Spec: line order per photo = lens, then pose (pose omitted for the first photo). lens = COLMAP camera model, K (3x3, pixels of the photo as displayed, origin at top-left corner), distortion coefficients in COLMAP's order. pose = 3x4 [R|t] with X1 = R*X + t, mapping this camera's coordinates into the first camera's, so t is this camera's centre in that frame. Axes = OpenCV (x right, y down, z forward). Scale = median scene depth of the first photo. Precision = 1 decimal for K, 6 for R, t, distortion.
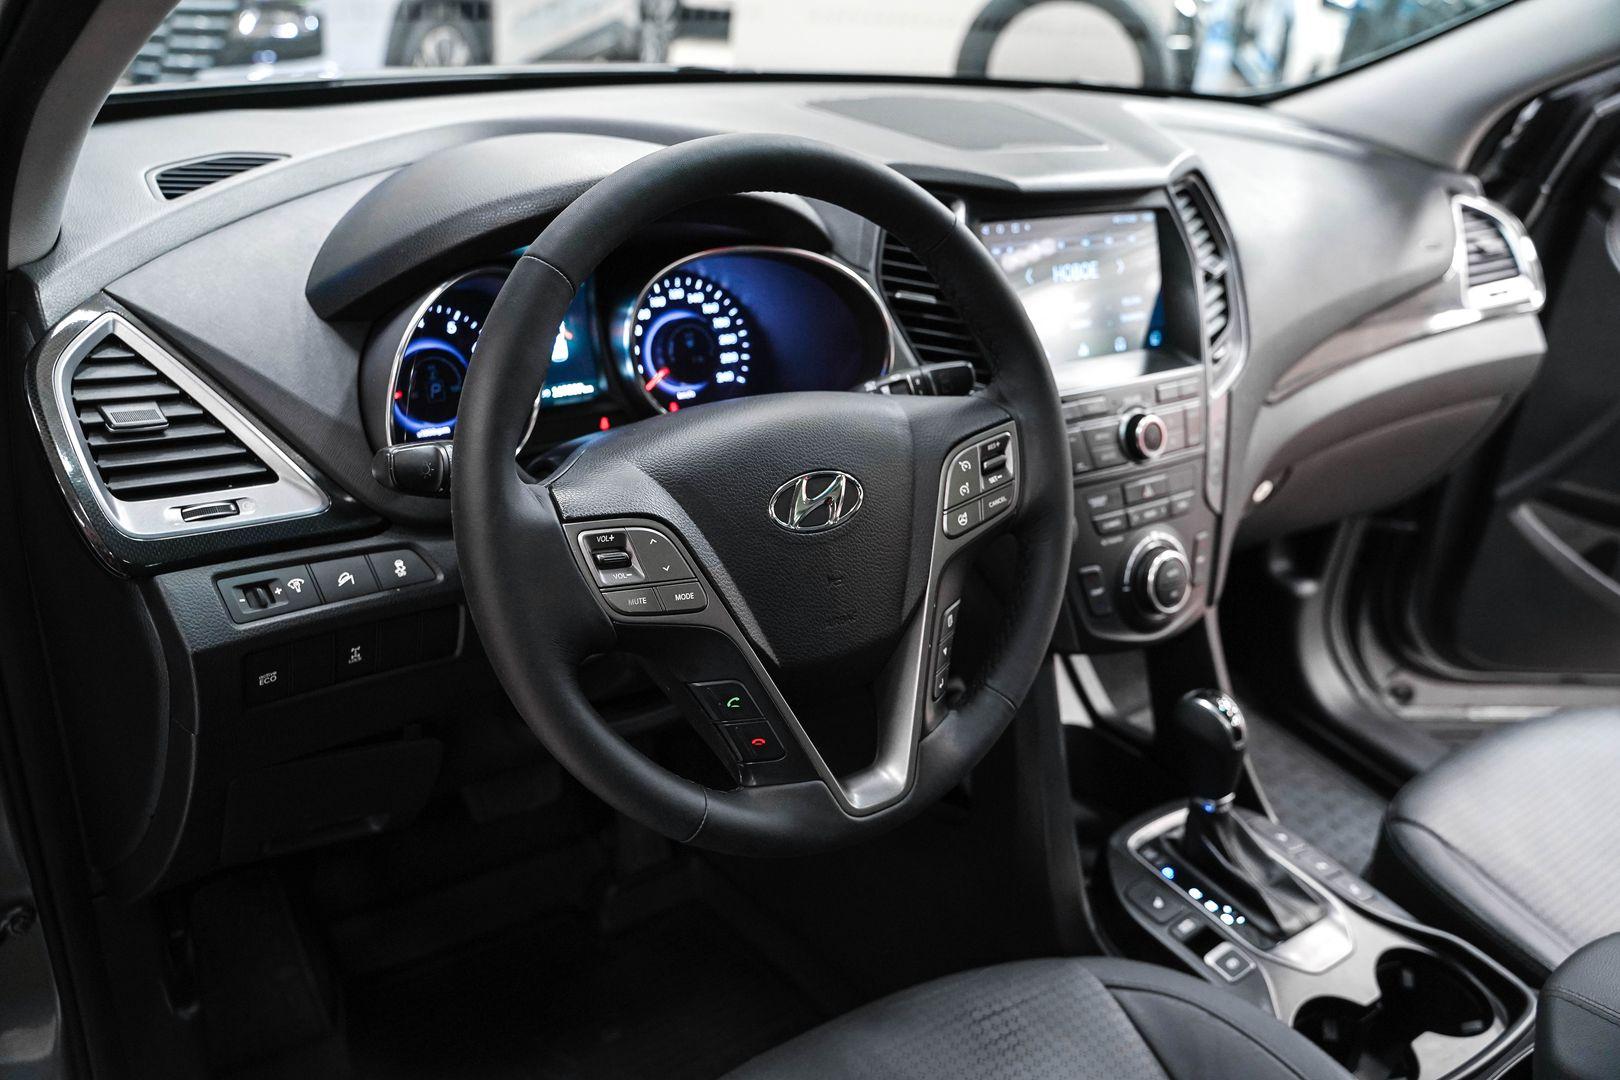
lens RADIAL K [[1333.7, 0, 810.4], [0, 1333.7, 541.9], [0, 0, 1]] dist [-0.117181, 0.089461]
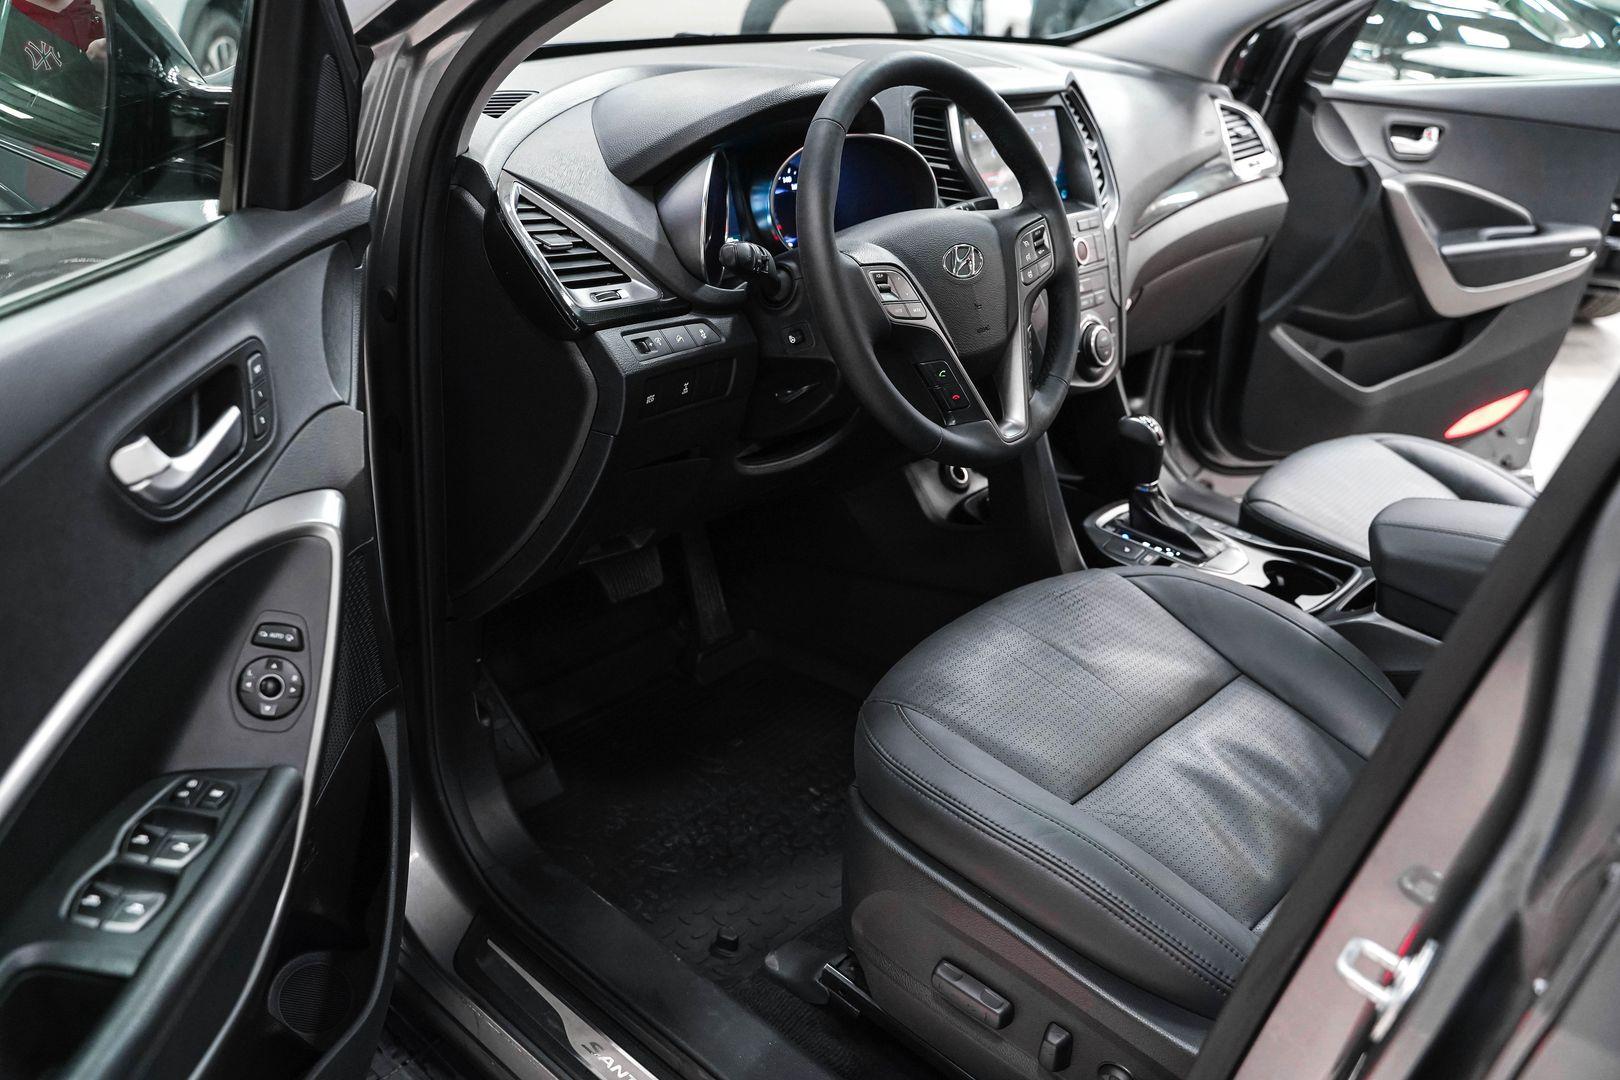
lens RADIAL K [[1333.7, 0, 811.1], [0, 1333.7, 539.2], [0, 0, 1]] dist [-0.117181, 0.089461]
pose [[0.972325, -0.124361, 0.197782, -0.380773], [0.123411, 0.992207, 0.017173, 0.181894], [-0.198377, 0.007710, 0.980096, -0.424650]]
